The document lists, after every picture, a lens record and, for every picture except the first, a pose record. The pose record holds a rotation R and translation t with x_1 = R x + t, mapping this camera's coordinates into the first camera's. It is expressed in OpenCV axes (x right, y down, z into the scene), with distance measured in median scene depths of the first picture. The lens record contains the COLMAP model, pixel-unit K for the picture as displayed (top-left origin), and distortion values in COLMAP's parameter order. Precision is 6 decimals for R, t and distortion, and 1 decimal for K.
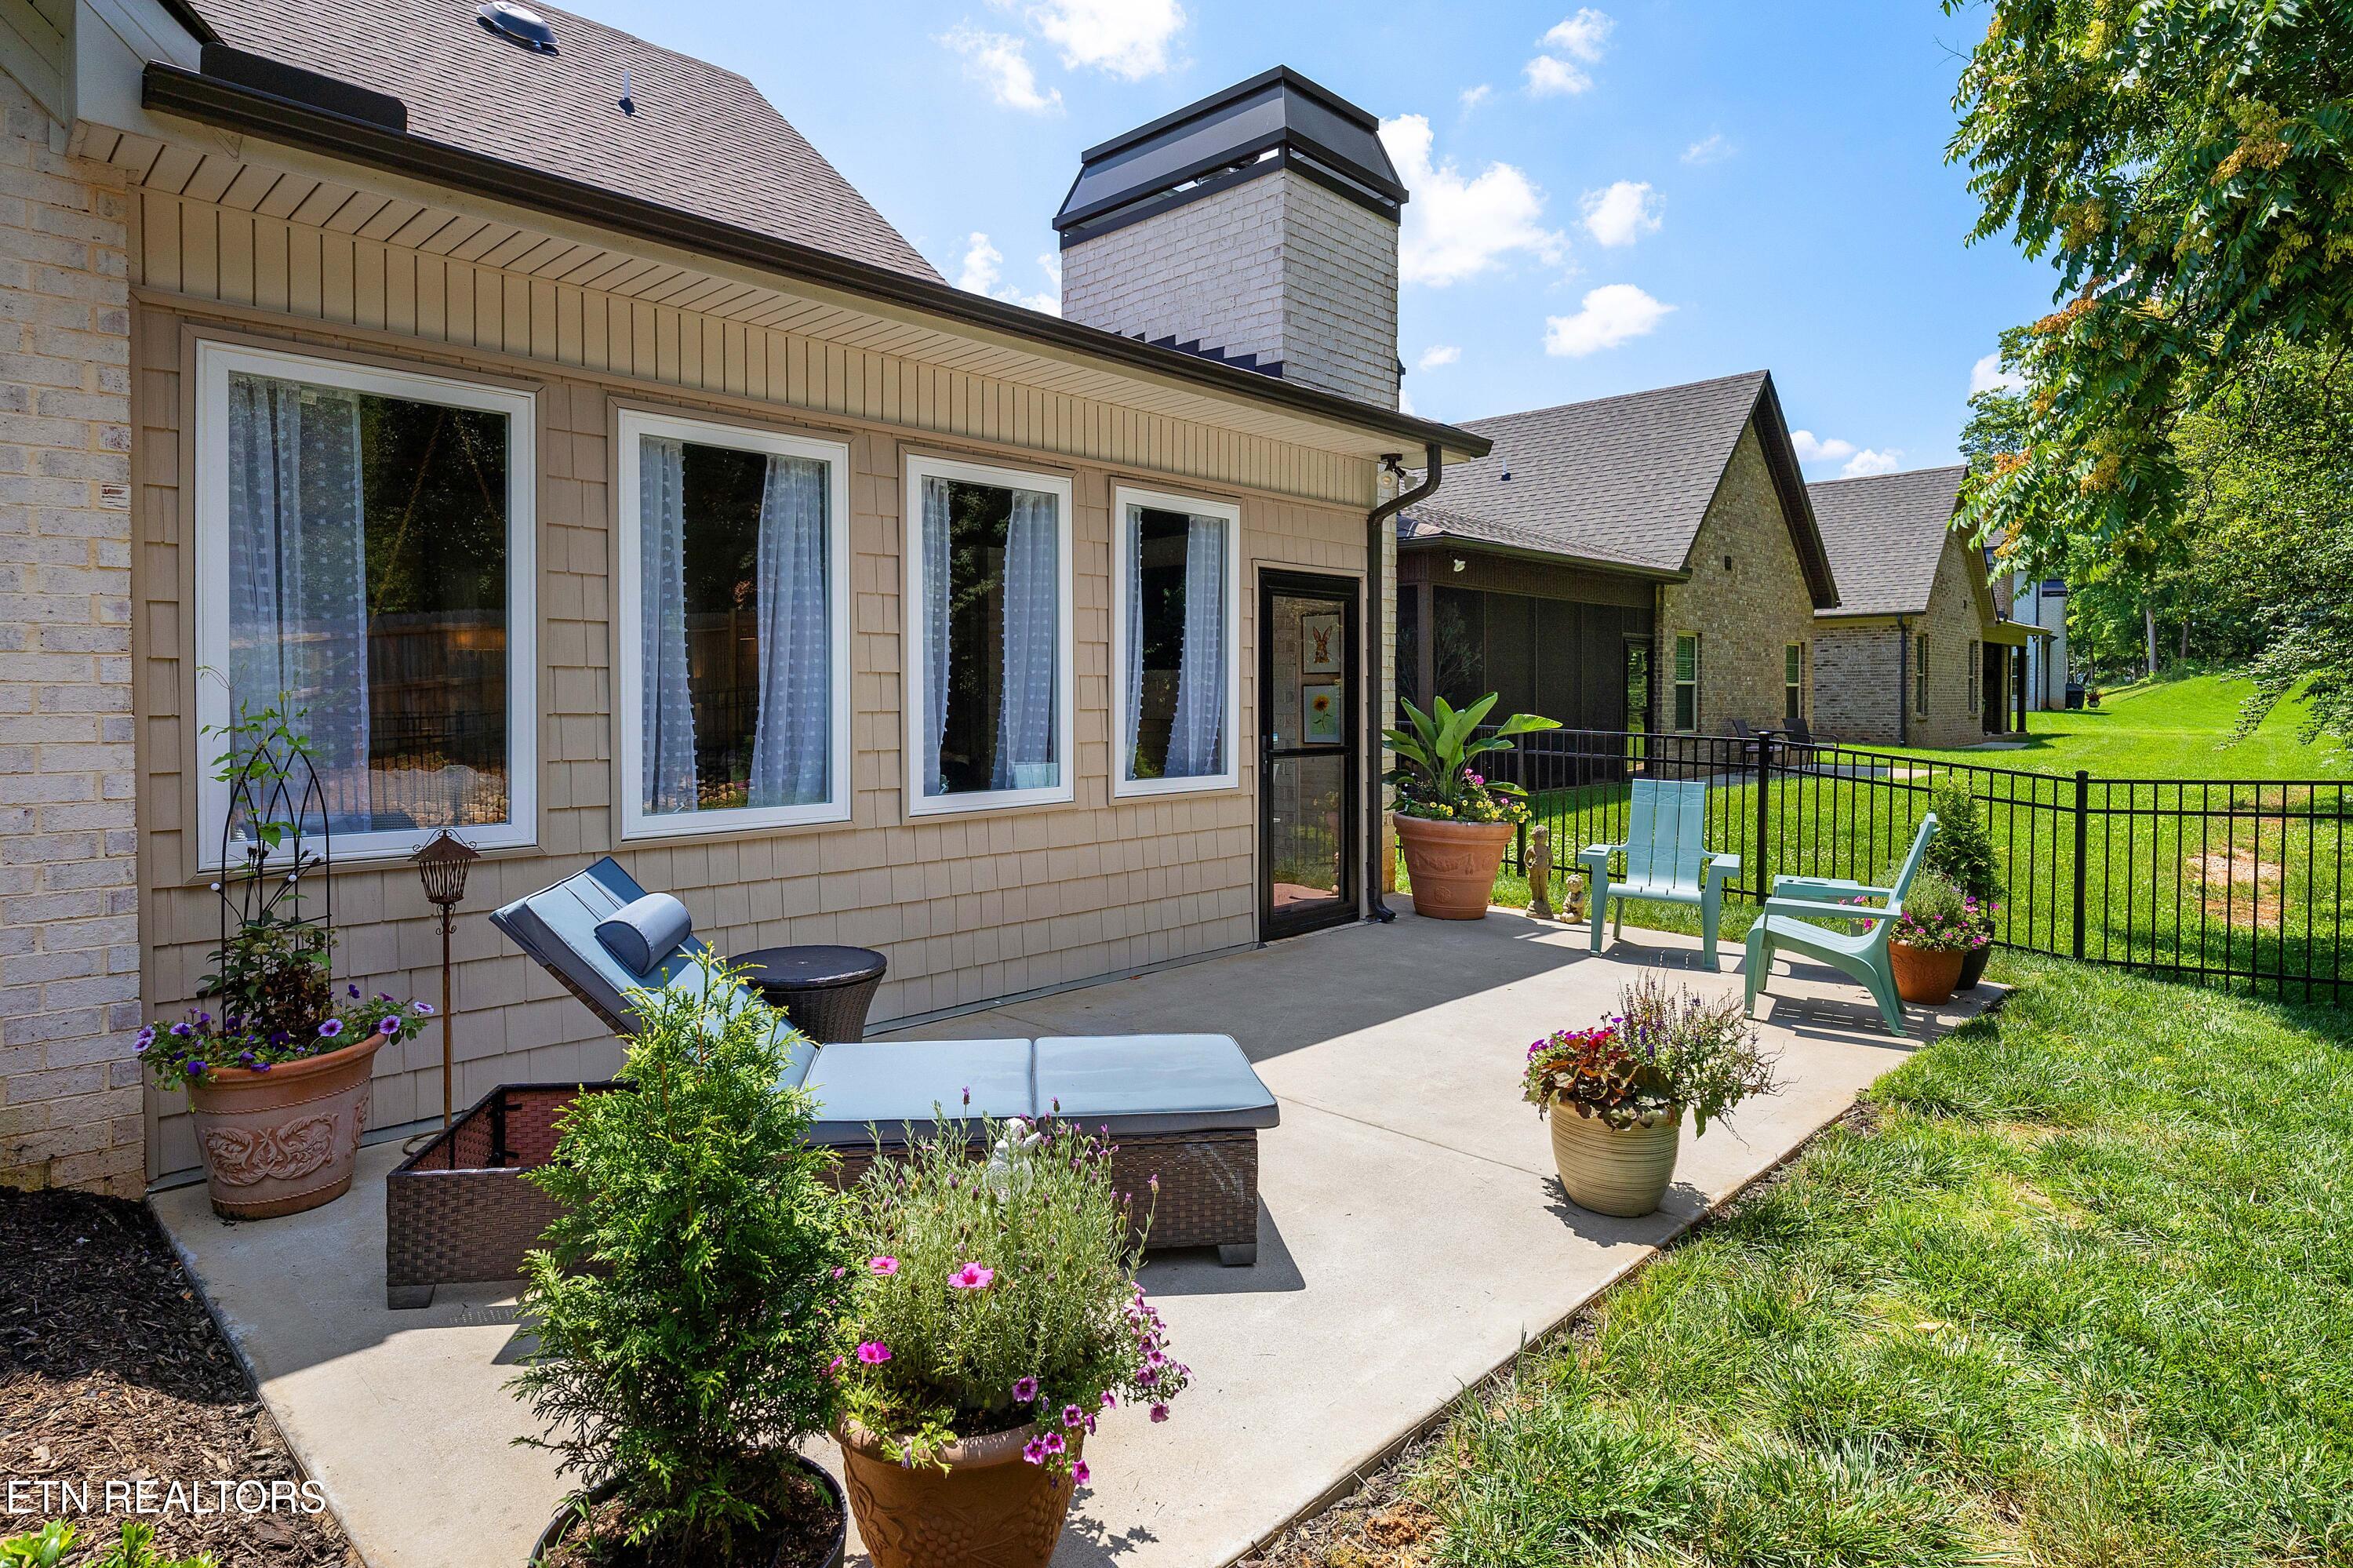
lens RADIAL K [[1268.9, 0, 1185.5], [0, 1268.9, 719.8], [0, 0, 1]] dist [-0.007601, -0.002561]
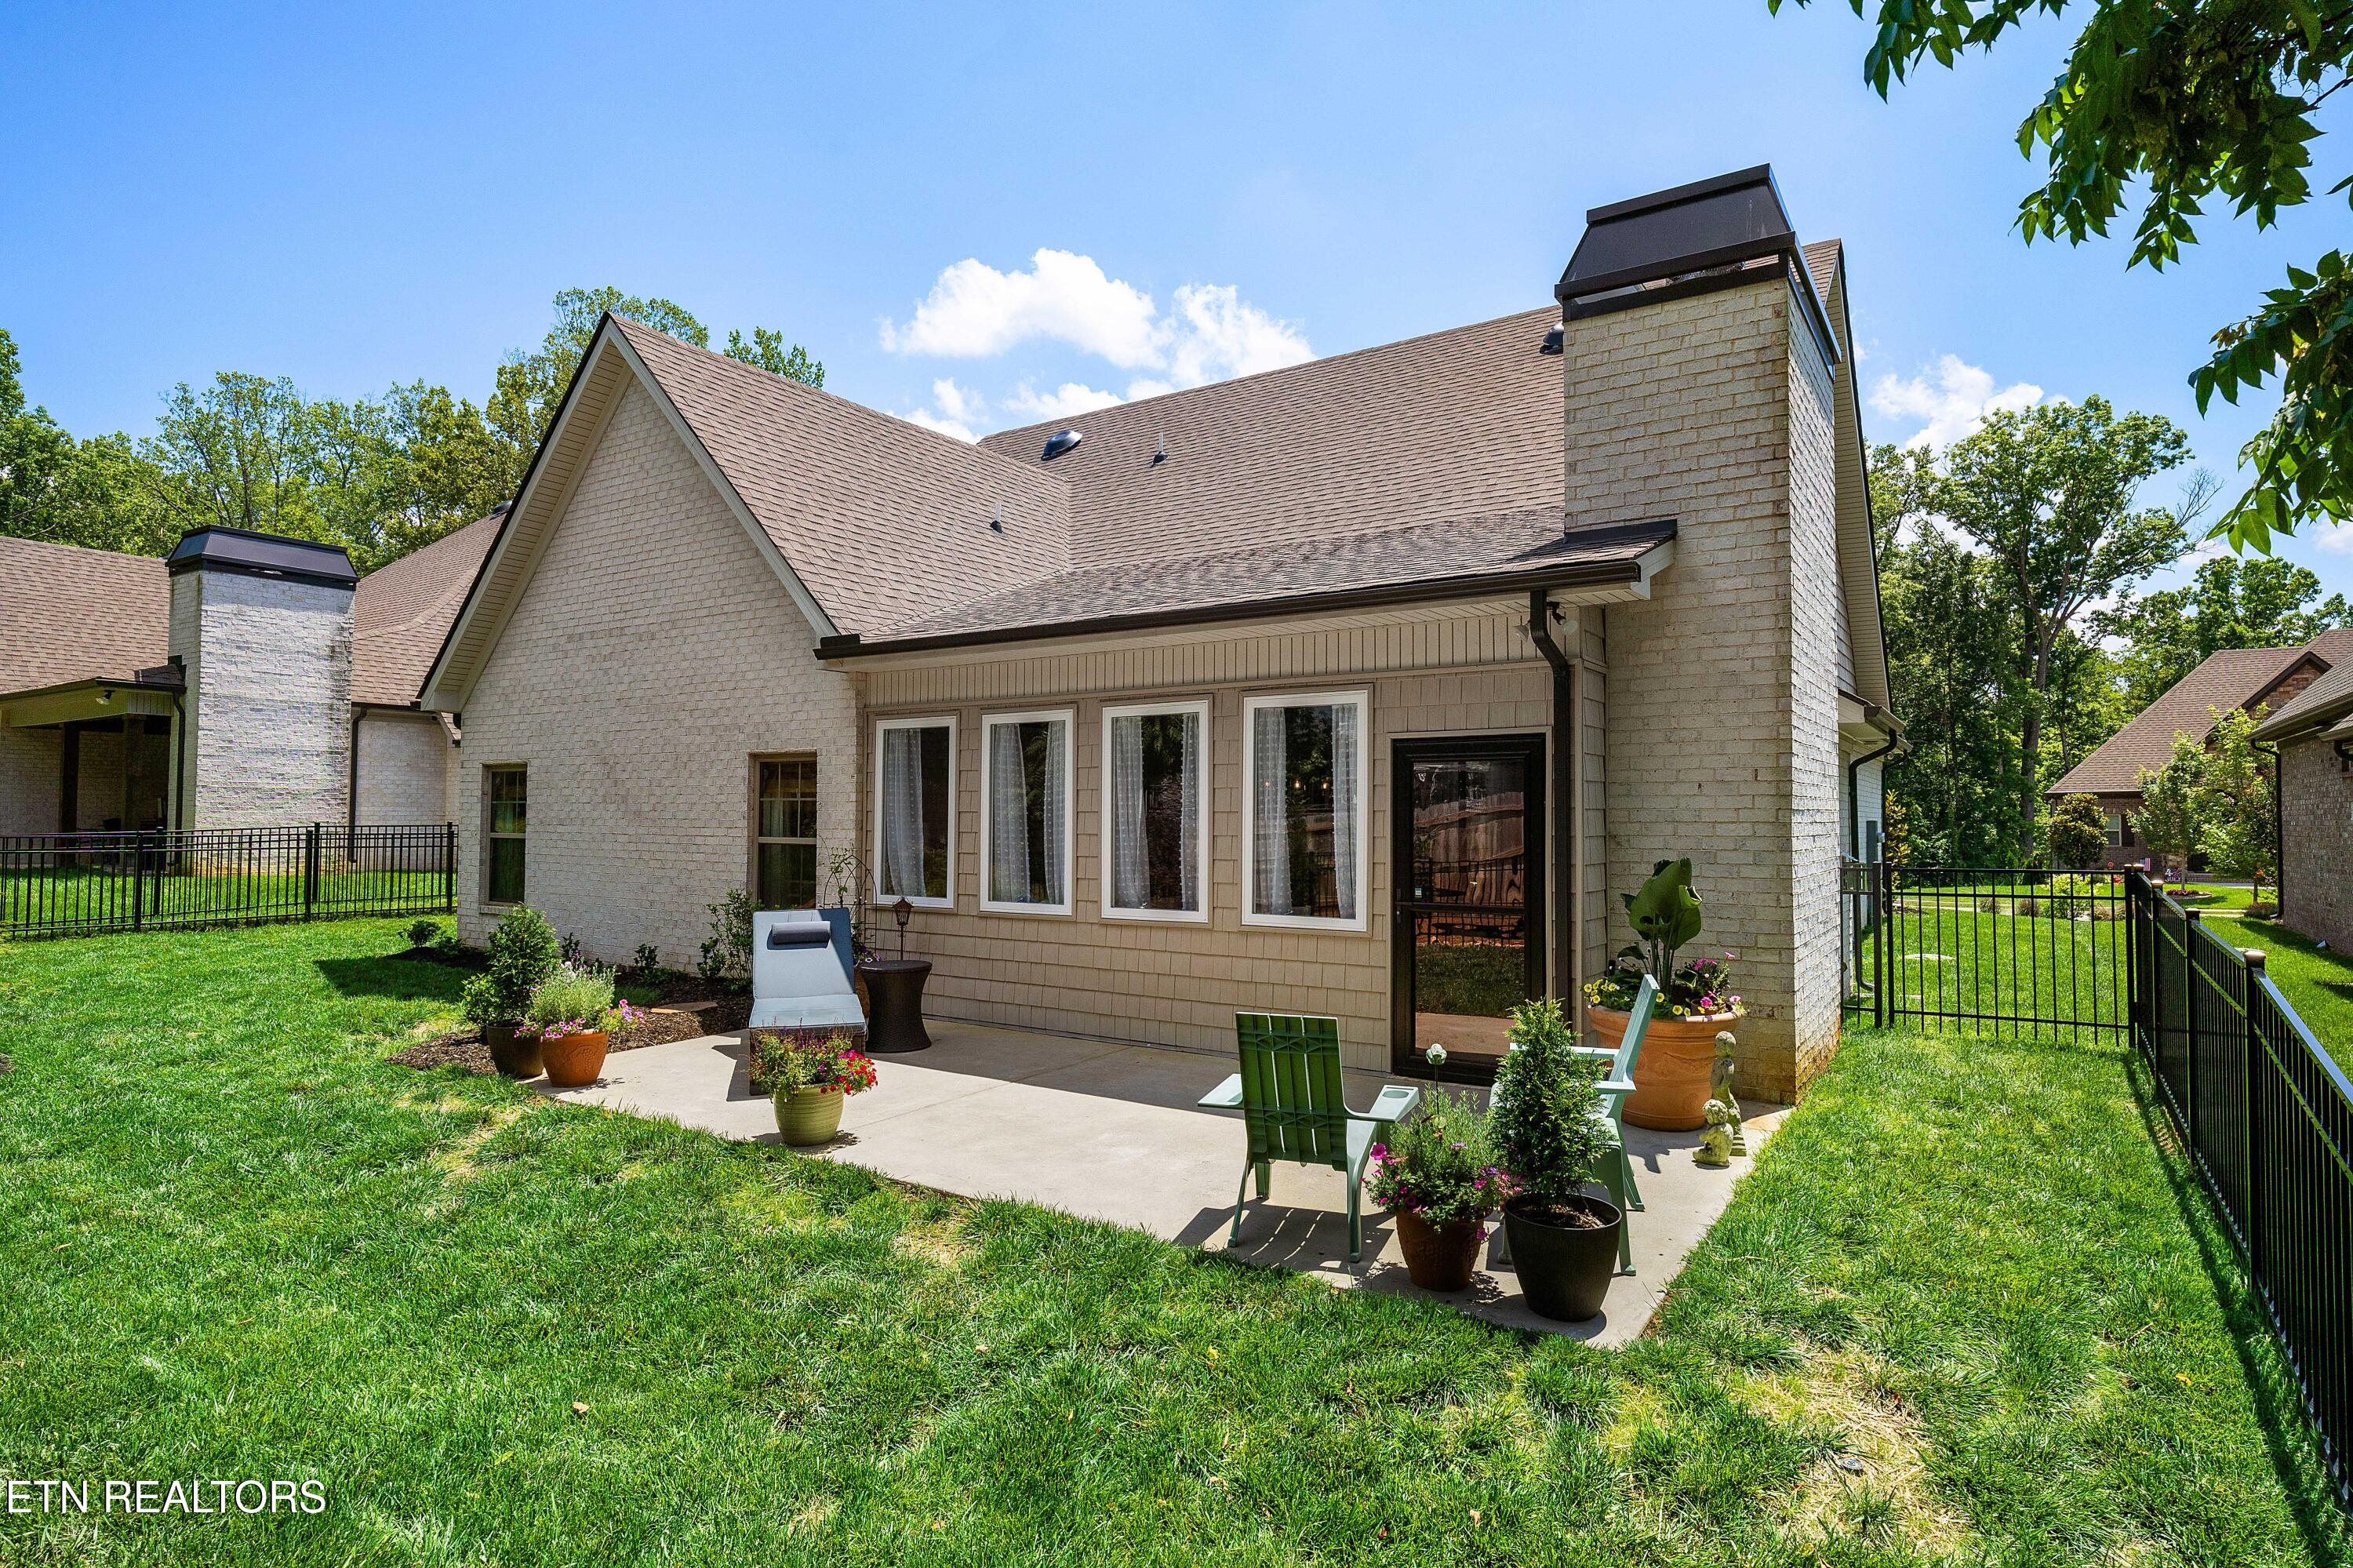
lens RADIAL K [[1268.9, 0, 1182.3], [0, 1268.9, 775.5], [0, 0, 1]] dist [-0.007601, -0.002561]
pose [[0.166617, -0.026193, -0.985674, 1.165369], [-0.017526, 0.999411, -0.029520, -0.052825], [0.985866, 0.022193, 0.166060, 0.639388]]
